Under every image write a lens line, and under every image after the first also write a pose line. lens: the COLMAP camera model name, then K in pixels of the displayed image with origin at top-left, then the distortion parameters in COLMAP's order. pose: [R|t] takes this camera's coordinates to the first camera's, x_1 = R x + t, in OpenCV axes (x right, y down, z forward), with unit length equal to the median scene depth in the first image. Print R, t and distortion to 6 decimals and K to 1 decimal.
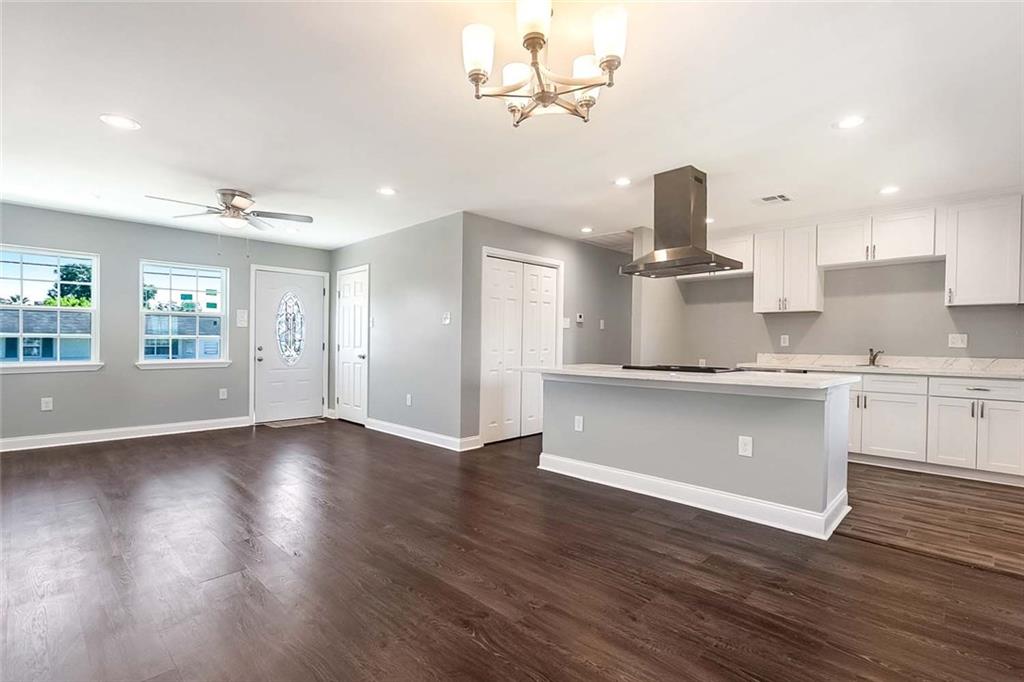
lens RADIAL K [[469.5, 0, 515.0], [0, 469.5, 347.4], [0, 0, 1]] dist [-0.018033, -0.000514]
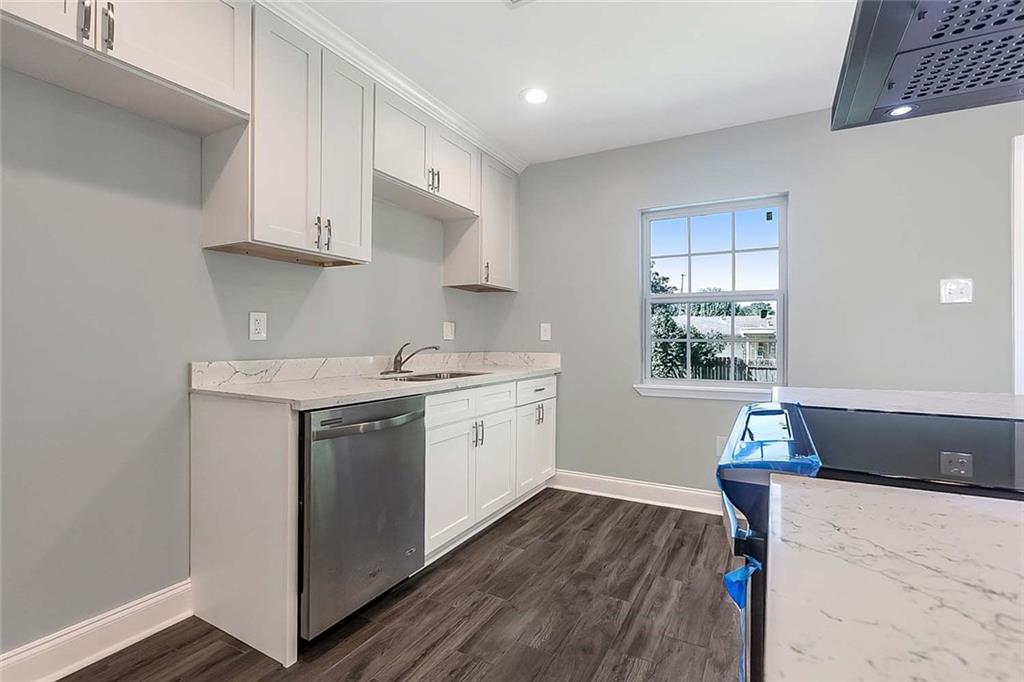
lens RADIAL K [[469.5, 0, 514.5], [0, 469.5, 339.1], [0, 0, 1]] dist [-0.018033, -0.000514]
pose [[-0.274531, -0.007586, 0.961548, 0.176507], [0.005713, 0.999938, 0.009520, -0.007876], [-0.961561, 0.008107, -0.274471, 1.093631]]
